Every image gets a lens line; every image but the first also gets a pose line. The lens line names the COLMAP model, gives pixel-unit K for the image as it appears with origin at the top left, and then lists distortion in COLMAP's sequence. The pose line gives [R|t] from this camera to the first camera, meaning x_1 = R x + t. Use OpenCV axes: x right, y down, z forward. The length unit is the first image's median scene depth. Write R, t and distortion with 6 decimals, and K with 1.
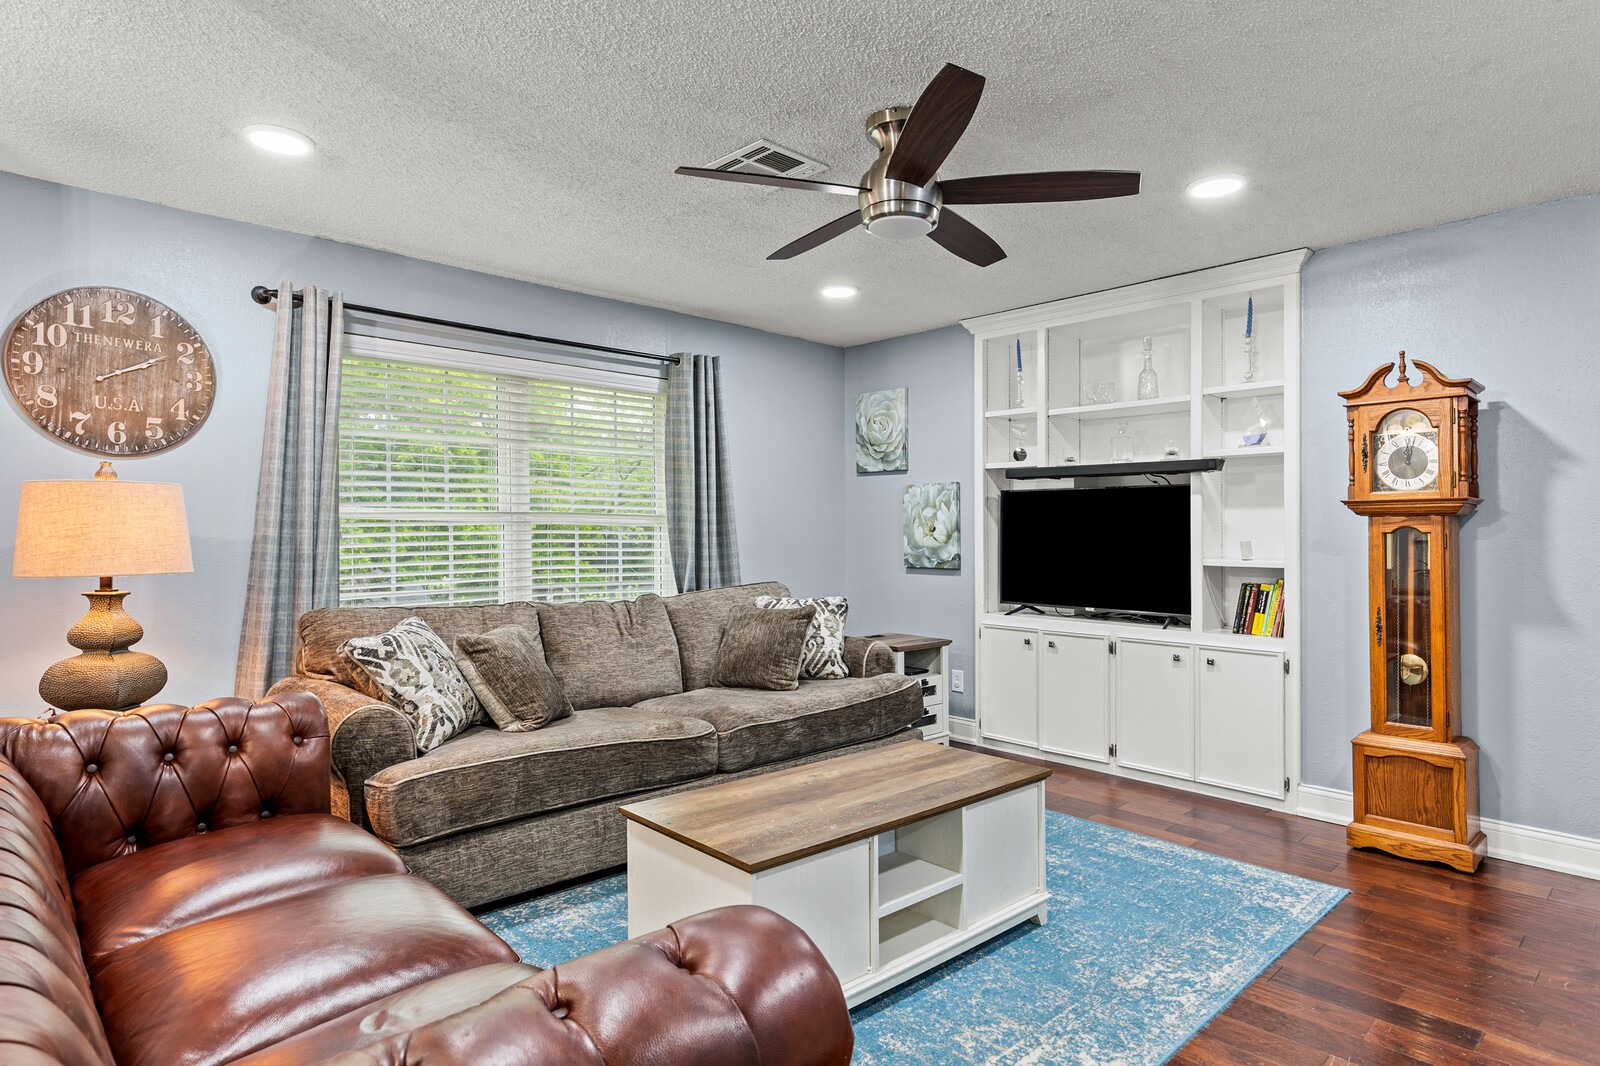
lens RADIAL K [[887.2, 0, 793.8], [0, 887.2, 523.8], [0, 0, 1]] dist [0.003263, 0.001154]
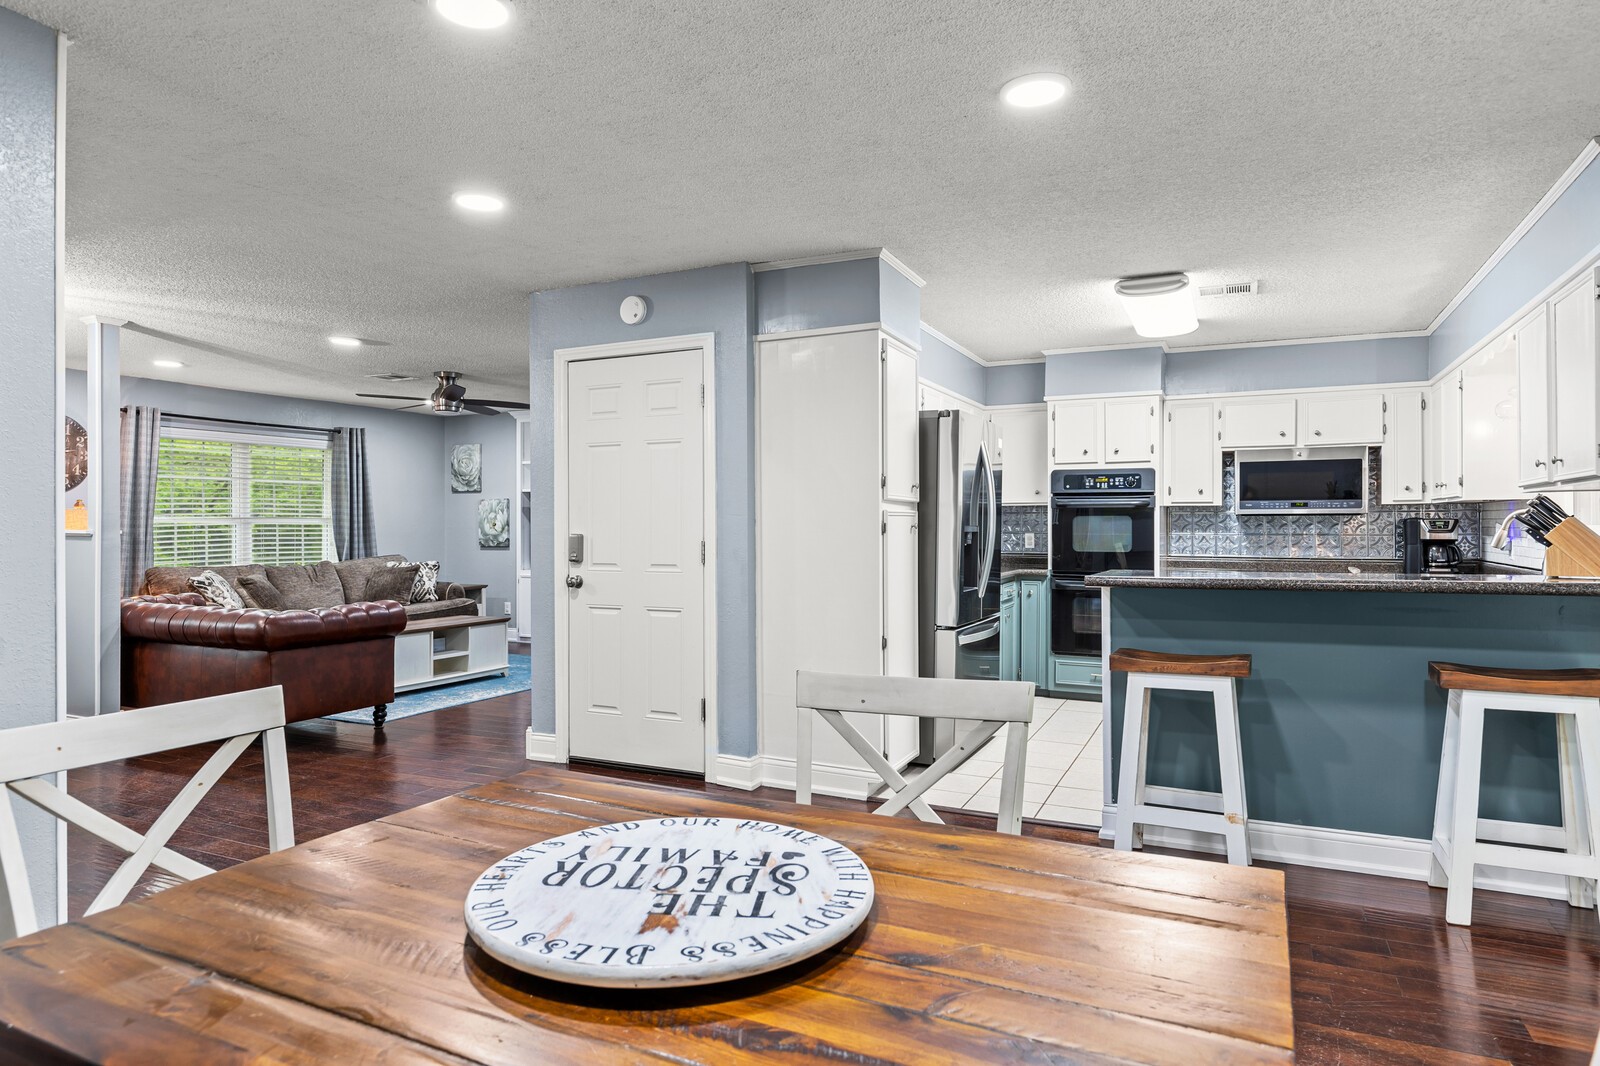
lens RADIAL K [[929.9, 0, 791.6], [0, 929.9, 496.1], [0, 0, 1]] dist [0.003763, 0.000768]
pose [[0.931821, 0.004375, 0.362891, 0.042069], [0.002559, 0.999823, -0.018625, -0.018662], [-0.362908, 0.018283, 0.931646, -1.207263]]
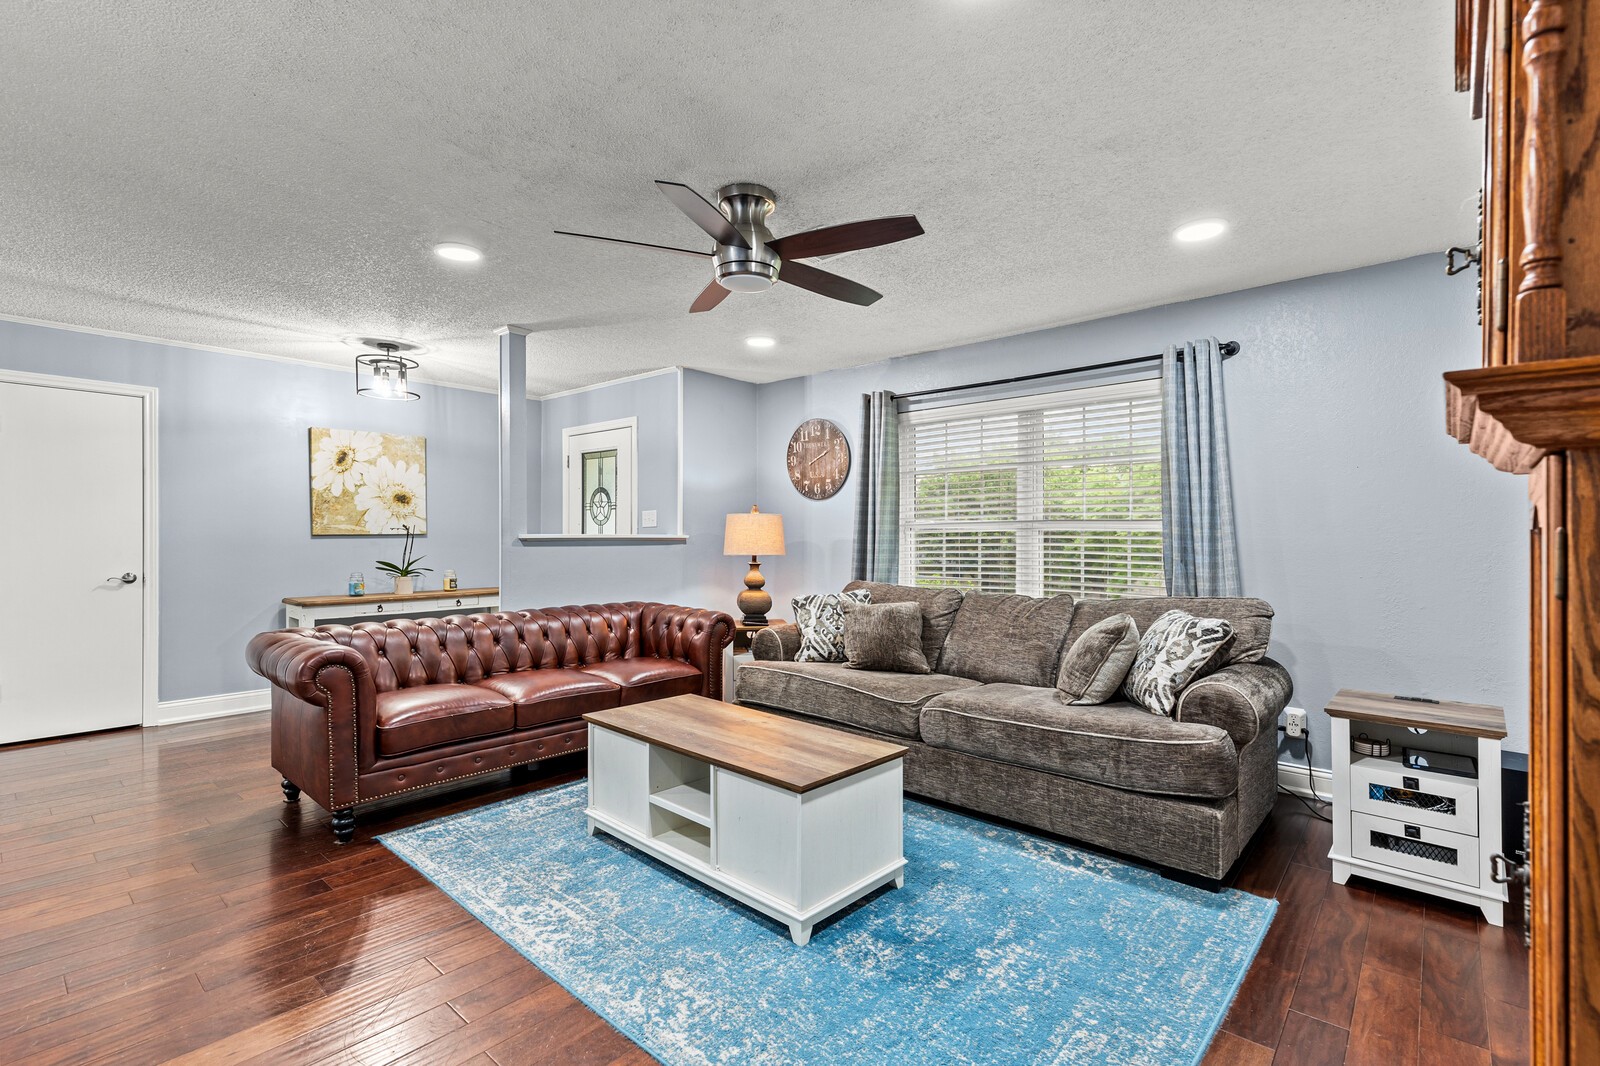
lens RADIAL K [[728.7, 0, 798.5], [0, 728.7, 541.8], [0, 0, 1]] dist [0.001269, 0.000080]
pose [[0.083184, 0.004344, -0.996525, 0.683645], [0.006032, 0.999970, 0.004862, 0.009426], [0.996516, -0.006416, 0.083155, 0.605060]]
